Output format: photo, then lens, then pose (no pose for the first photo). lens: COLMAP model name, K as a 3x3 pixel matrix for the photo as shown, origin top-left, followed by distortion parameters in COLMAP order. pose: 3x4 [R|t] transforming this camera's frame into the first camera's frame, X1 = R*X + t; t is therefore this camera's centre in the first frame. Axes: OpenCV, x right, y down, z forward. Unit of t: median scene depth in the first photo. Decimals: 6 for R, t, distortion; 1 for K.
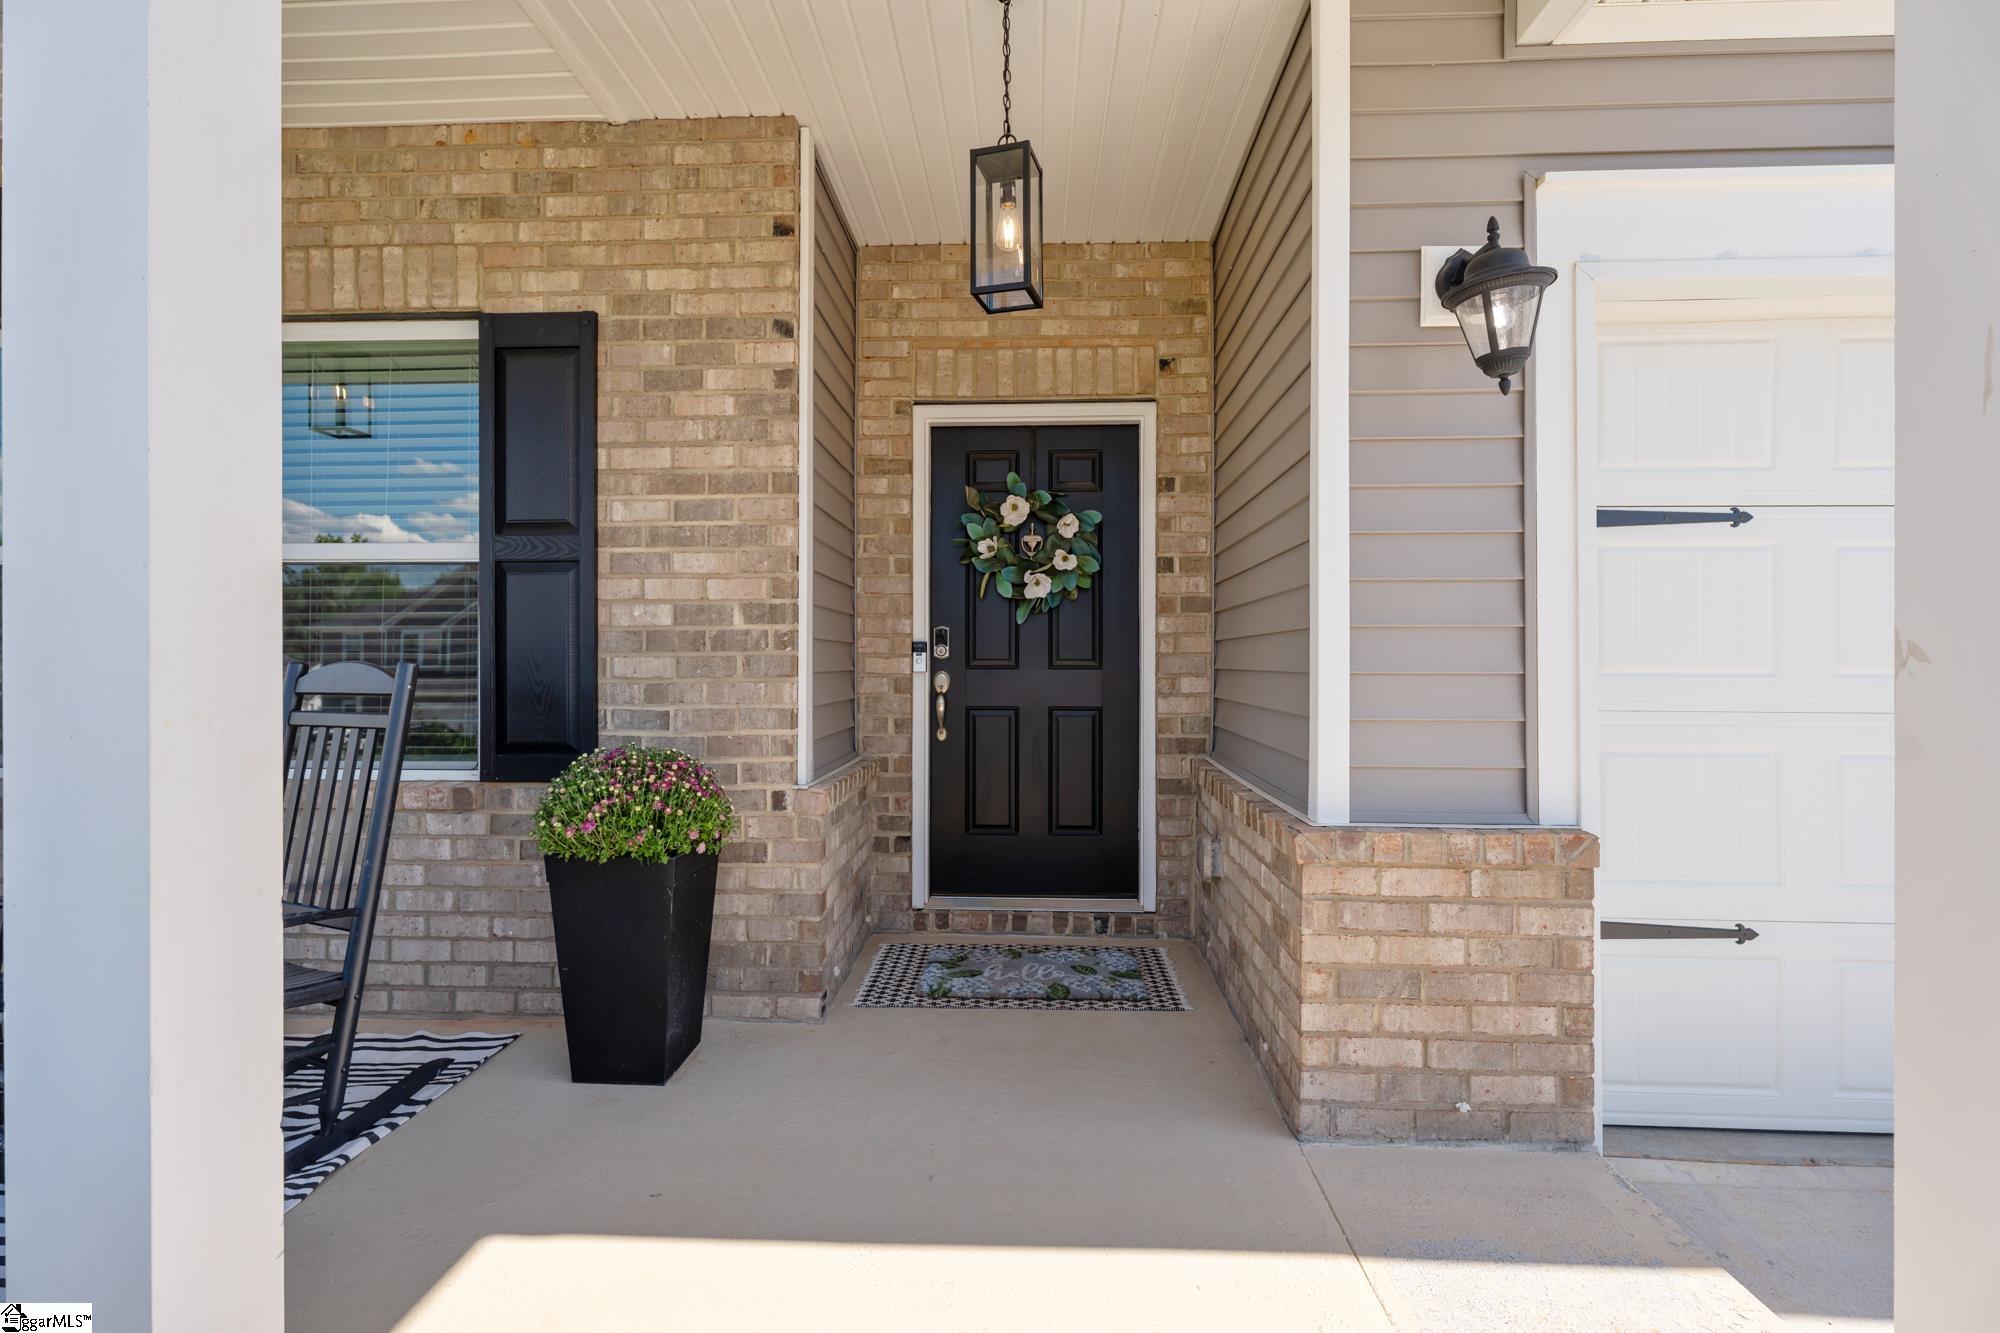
lens RADIAL K [[898.4, 0, 995.6], [0, 898.4, 661.9], [0, 0, 1]] dist [0.000497, -0.000868]
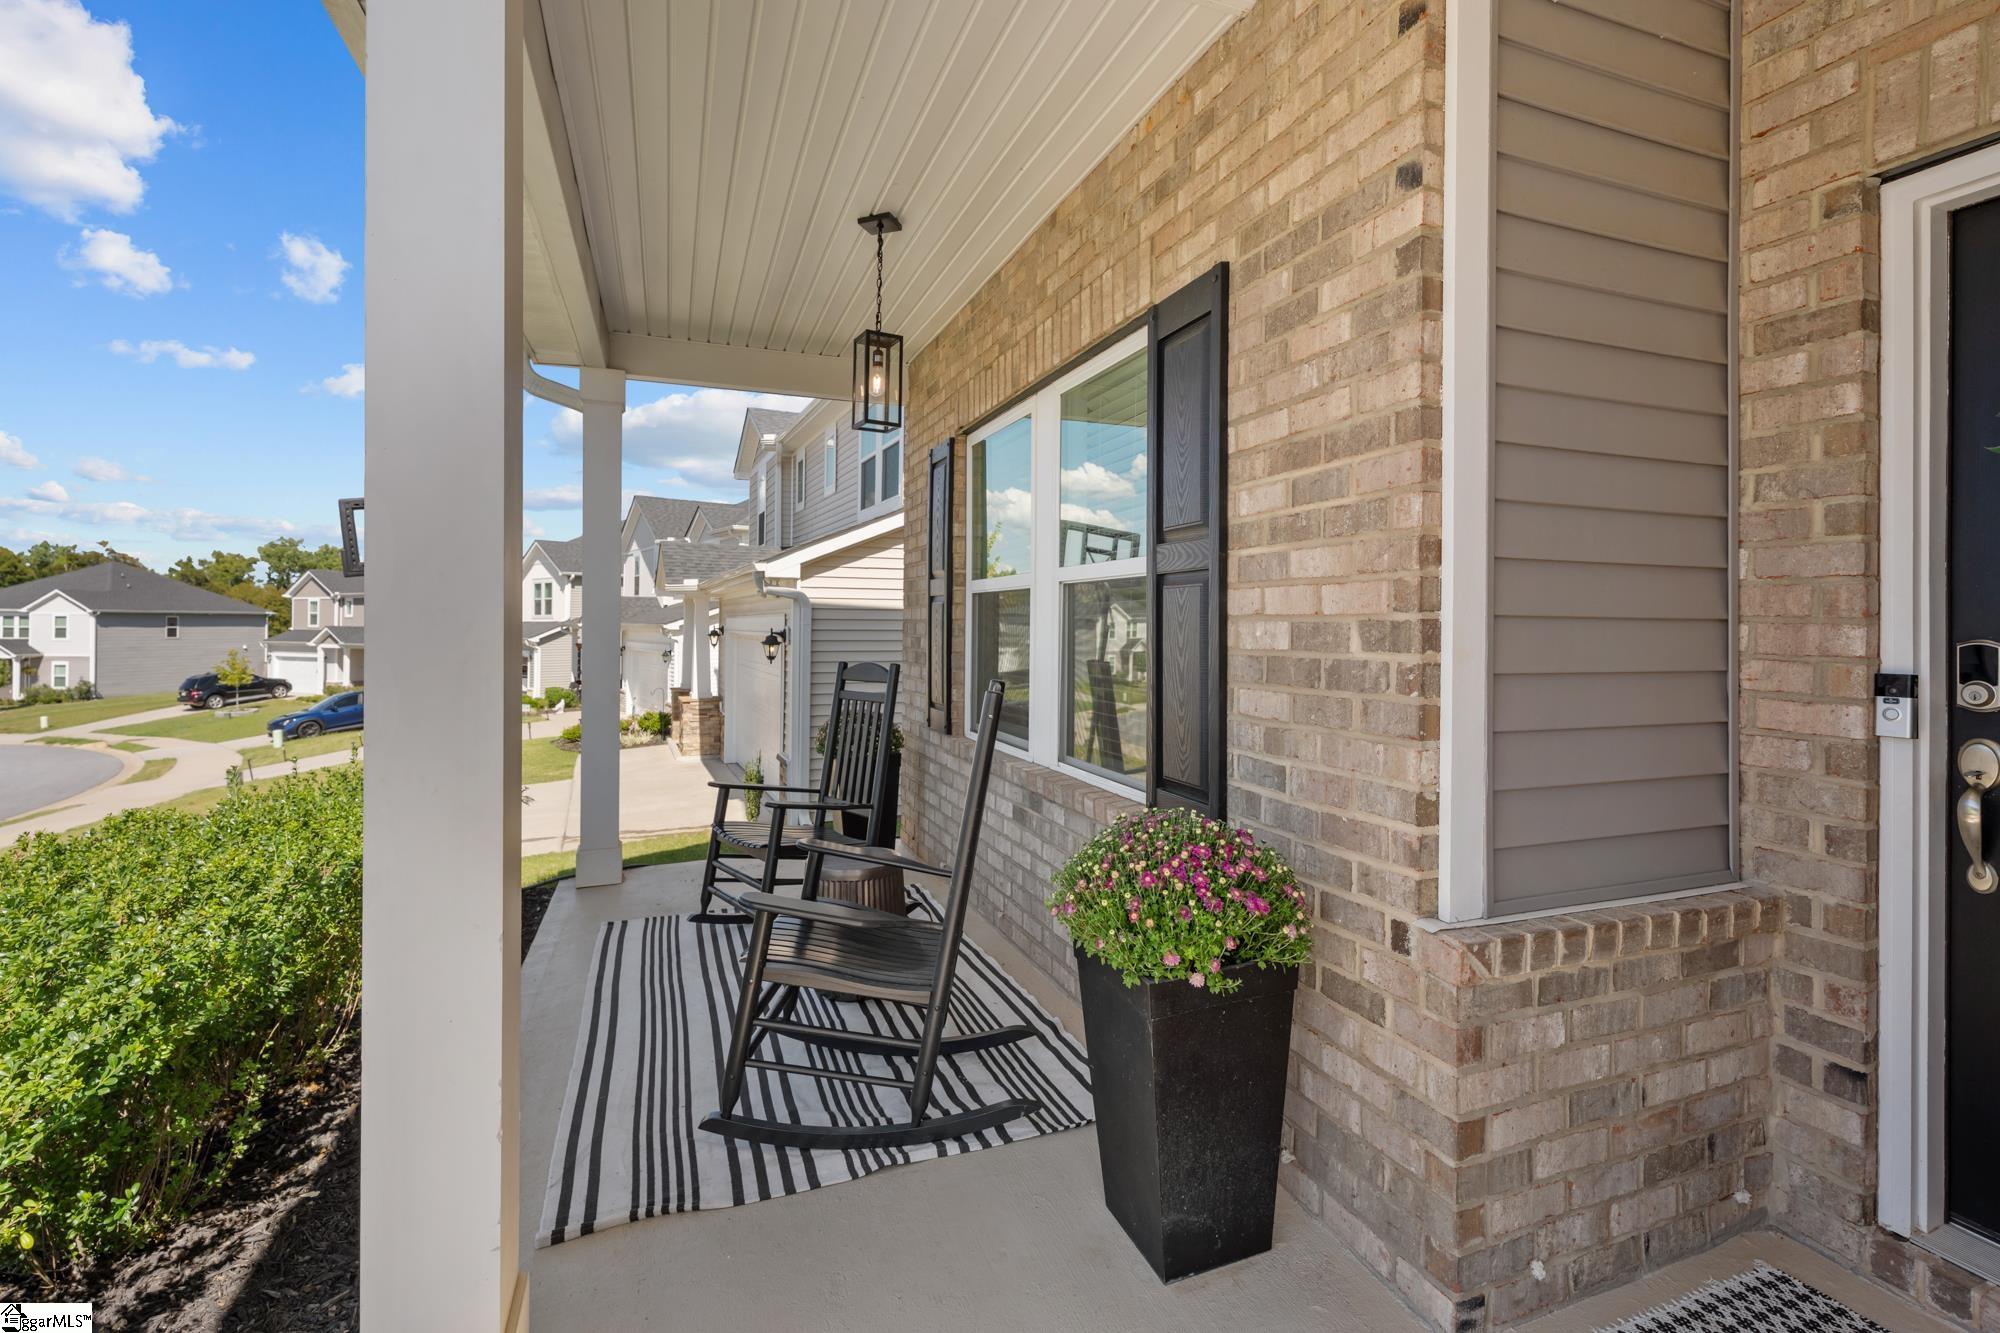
lens RADIAL K [[898.4, 0, 994.0], [0, 898.4, 623.3], [0, 0, 1]] dist [0.000497, -0.000868]
pose [[0.392936, -0.000786, -0.919565, 0.218118], [-0.007751, 0.999961, -0.004167, -0.057570], [0.919533, 0.008765, 0.392915, 0.490701]]
